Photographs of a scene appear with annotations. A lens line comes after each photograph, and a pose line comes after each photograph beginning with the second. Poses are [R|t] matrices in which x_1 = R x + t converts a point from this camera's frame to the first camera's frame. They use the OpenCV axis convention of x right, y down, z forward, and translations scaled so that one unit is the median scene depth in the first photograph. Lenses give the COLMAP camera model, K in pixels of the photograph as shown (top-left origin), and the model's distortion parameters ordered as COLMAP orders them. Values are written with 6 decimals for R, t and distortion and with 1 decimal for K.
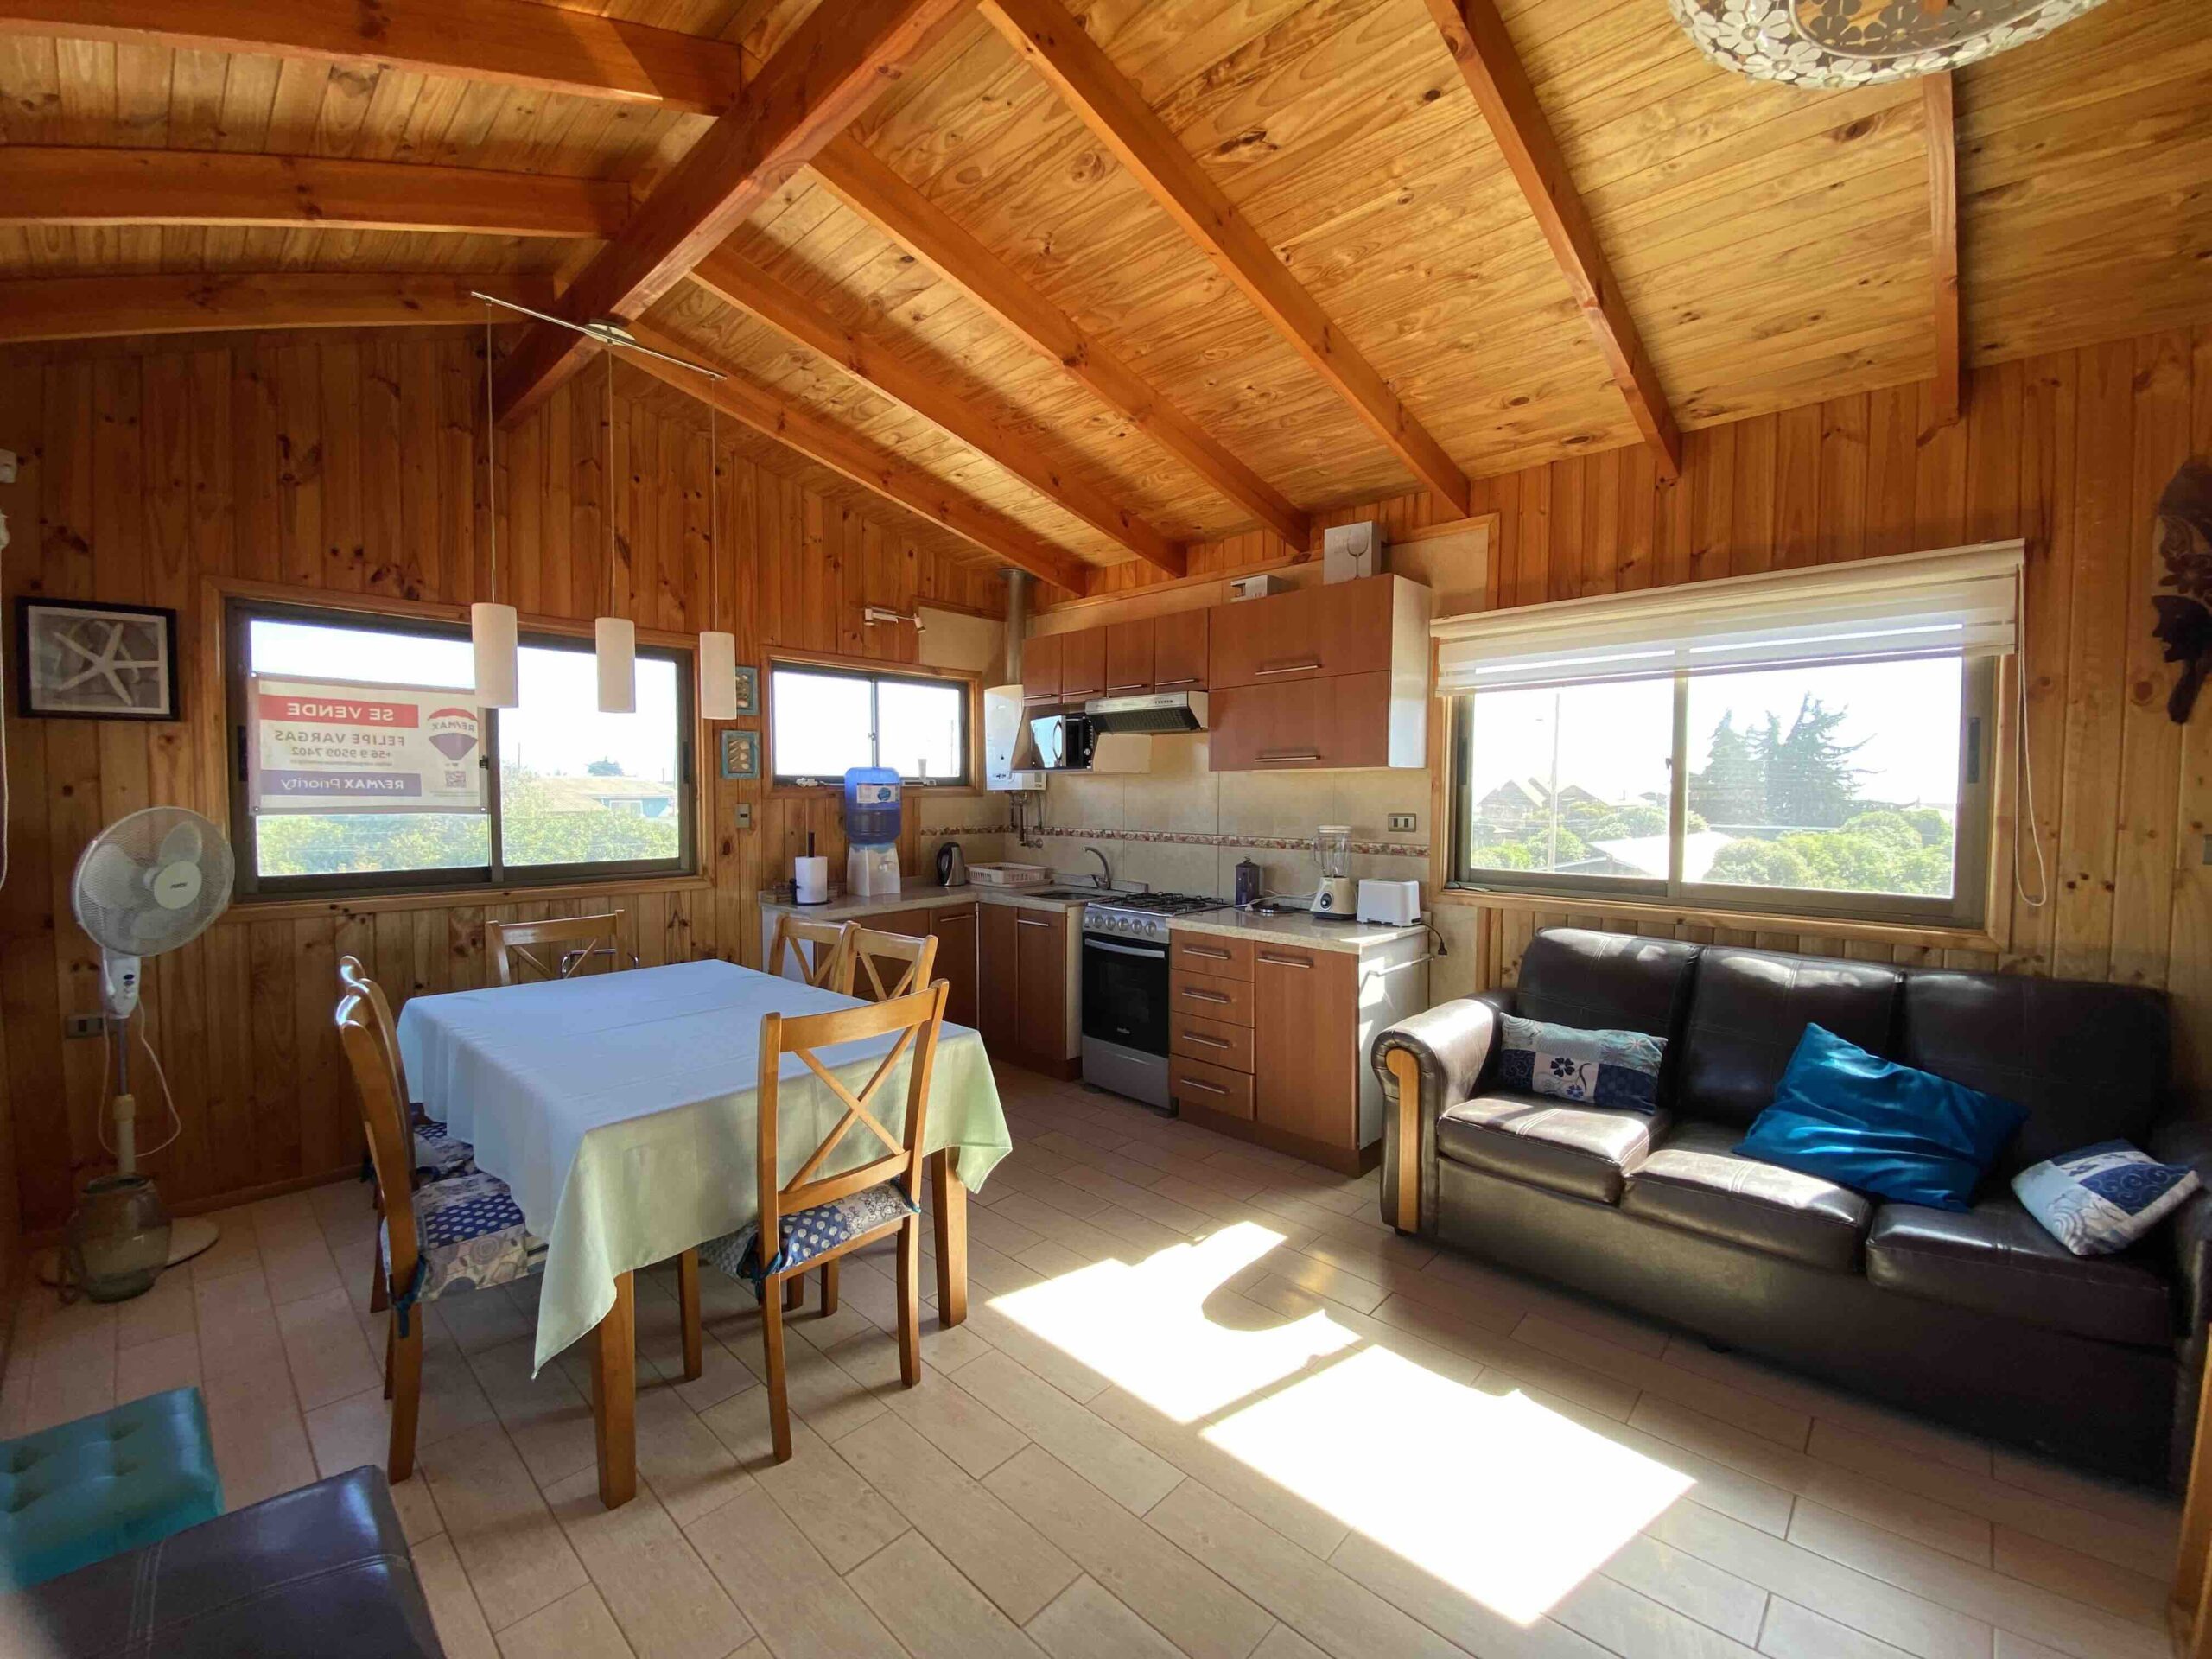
lens RADIAL K [[884.3, 0, 1114.8], [0, 884.3, 833.1], [0, 0, 1]] dist [-0.042463, -0.000307]
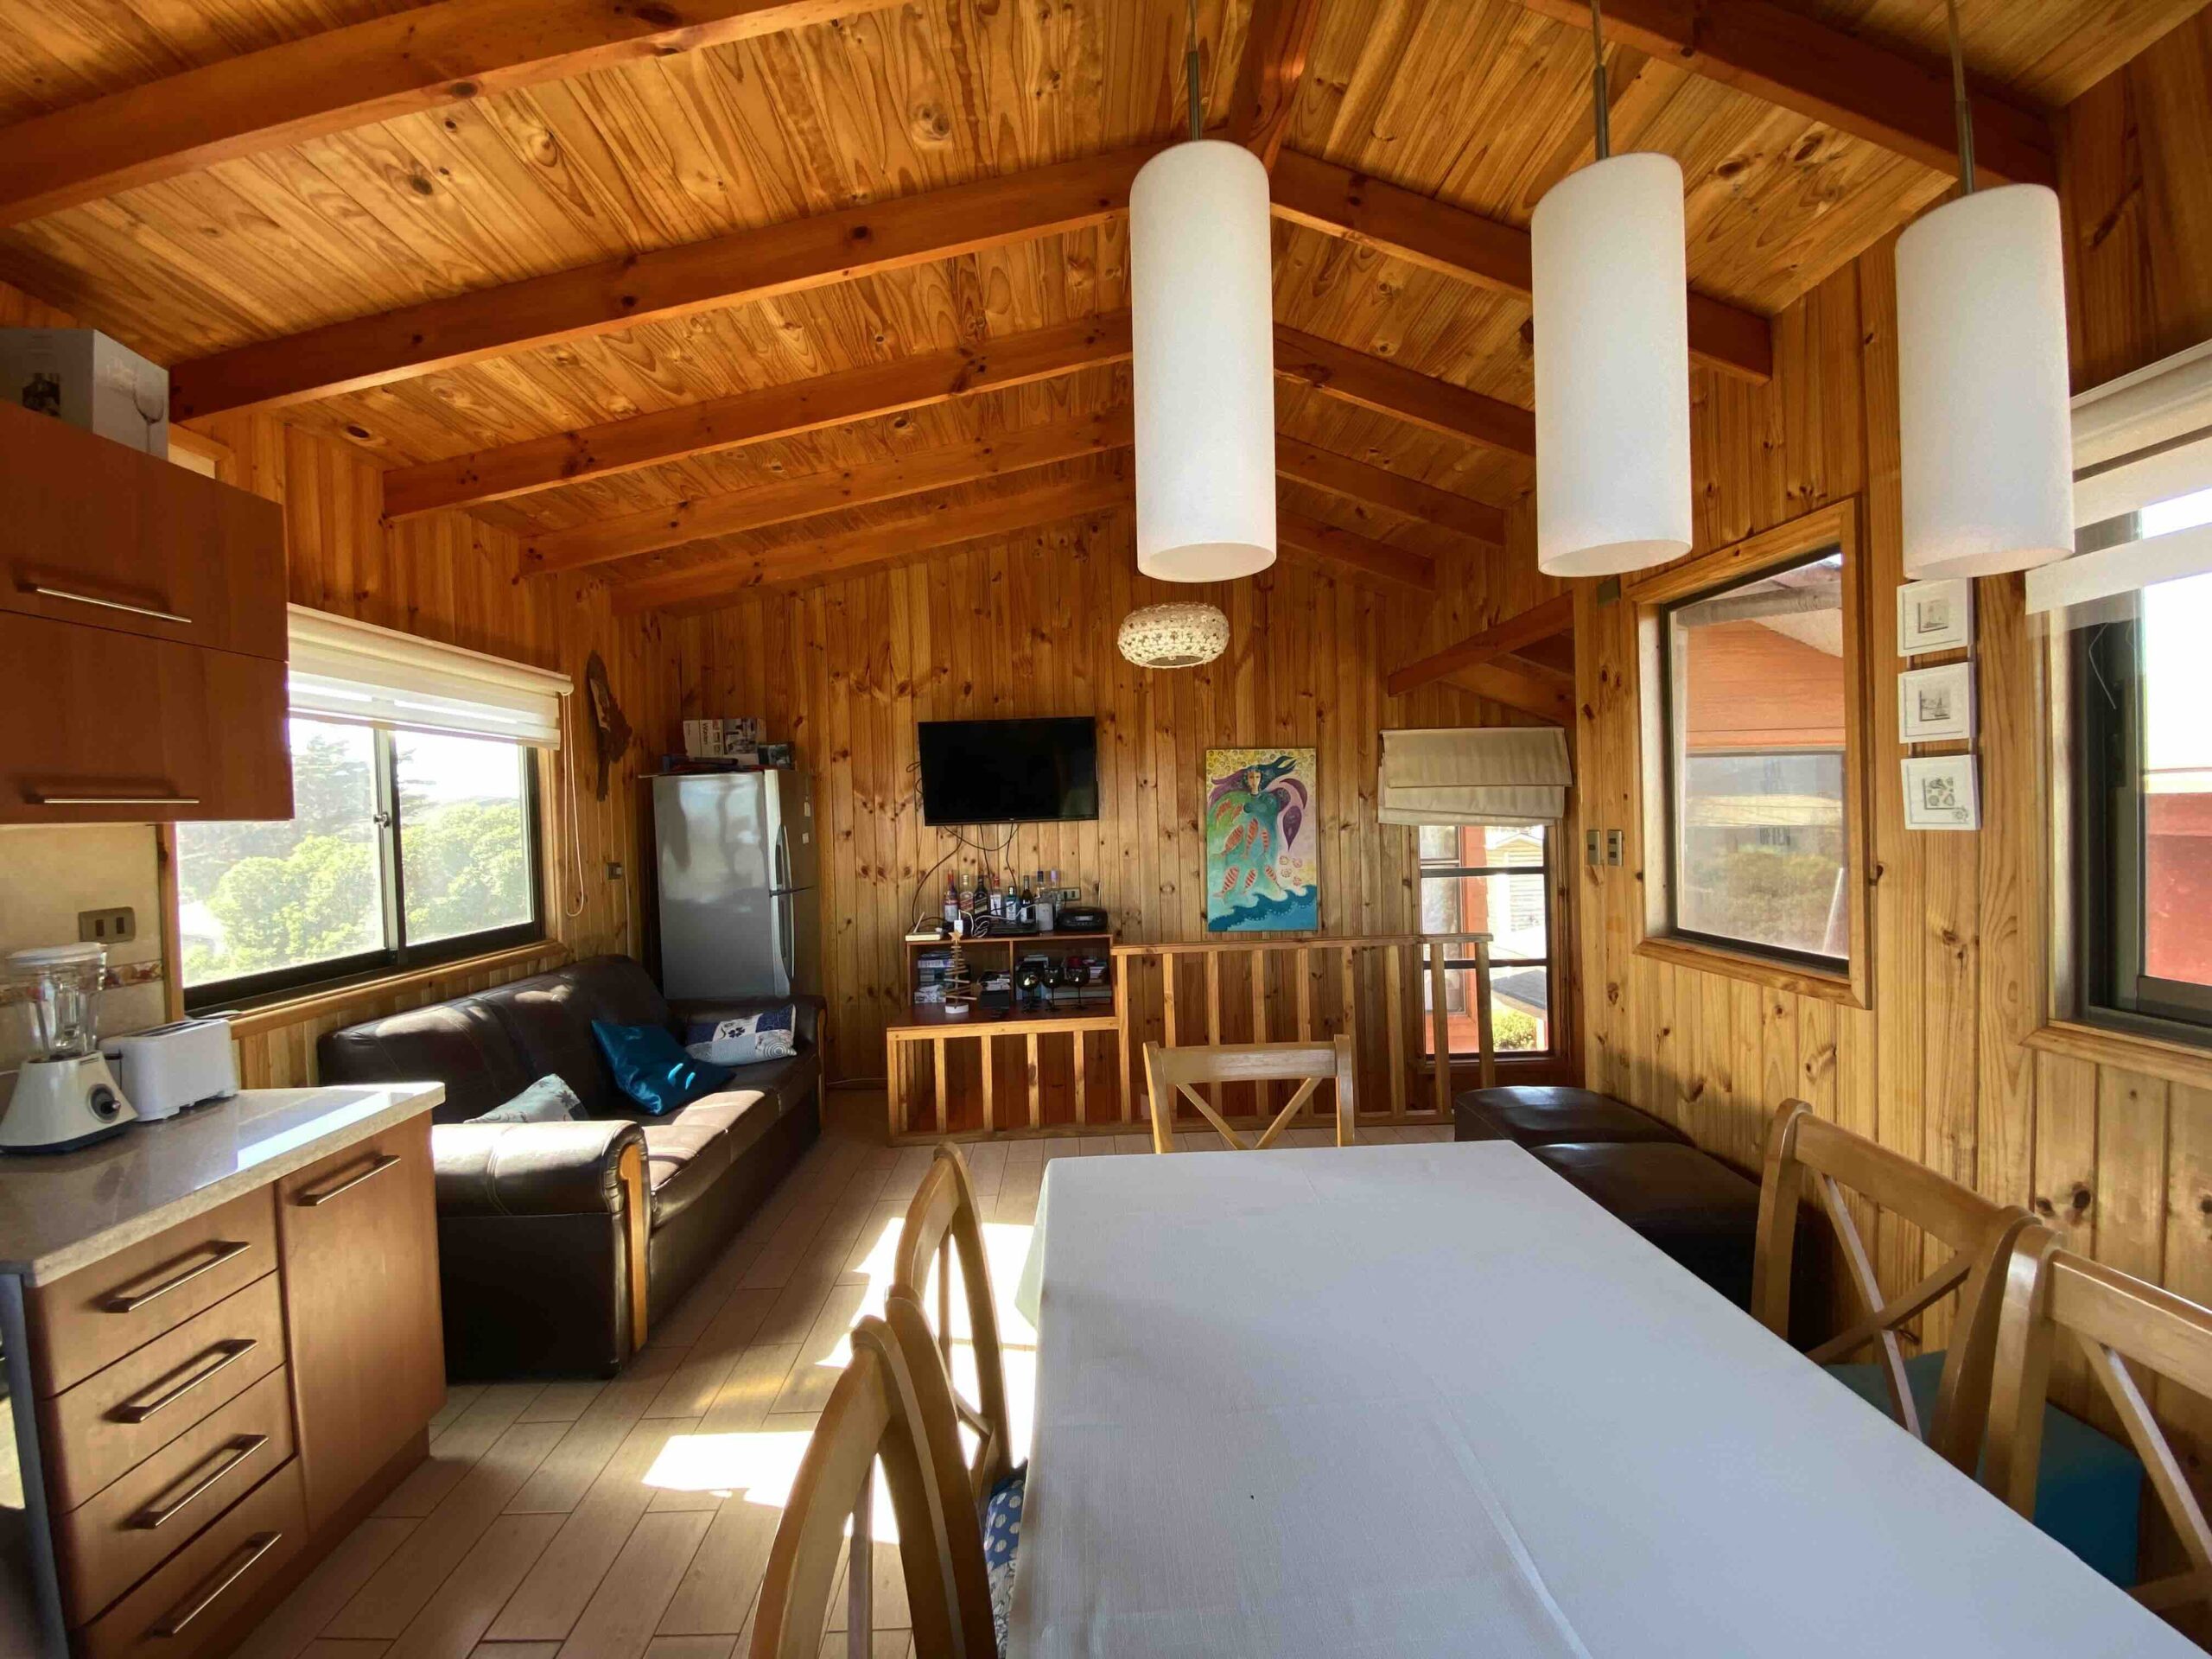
lens RADIAL K [[884.3, 0, 1114.8], [0, 884.3, 833.1], [0, 0, 1]] dist [-0.042463, -0.000307]
pose [[-0.715014, -0.011794, 0.699011, -0.379156], [0.033805, 0.998105, 0.051420, -0.061183], [-0.698293, 0.060396, -0.713260, 0.768160]]
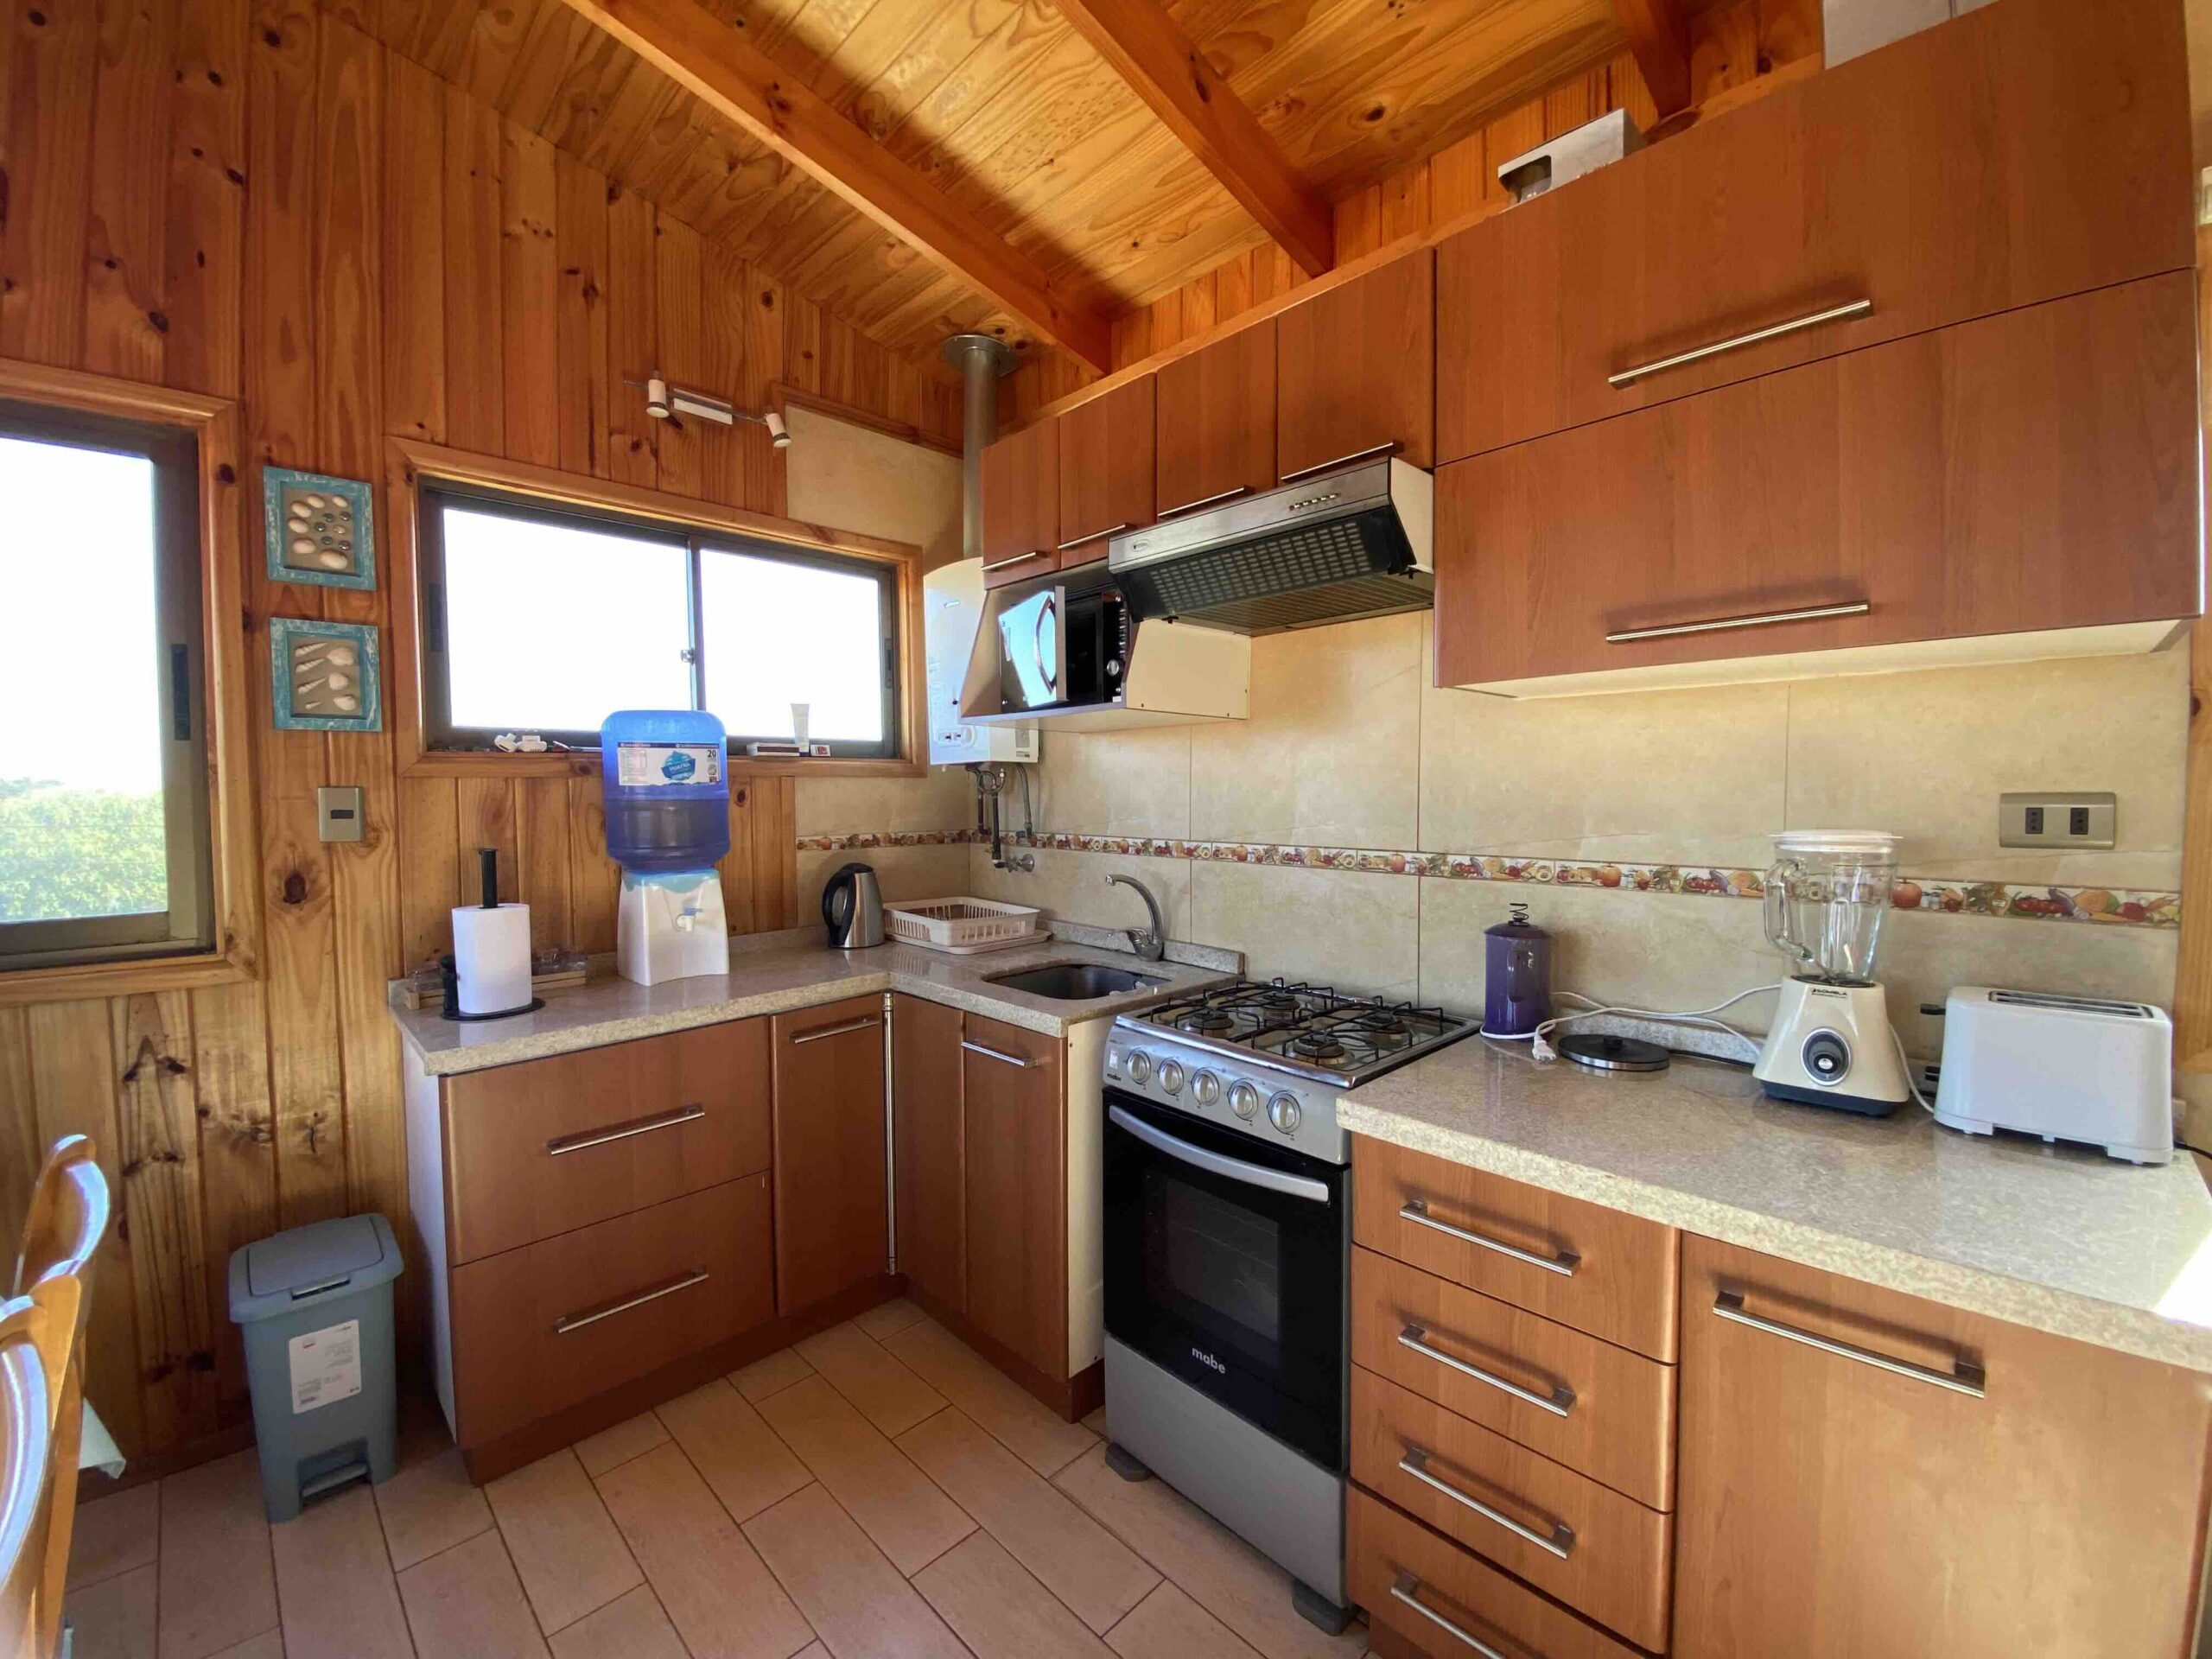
lens RADIAL K [[884.3, 0, 1114.8], [0, 884.3, 833.1], [0, 0, 1]] dist [-0.042463, -0.000307]
pose [[0.999130, -0.005716, -0.041320, -0.012792], [0.005749, 0.999983, 0.000693, -0.007918], [0.041316, -0.000930, 0.999146, 0.554800]]
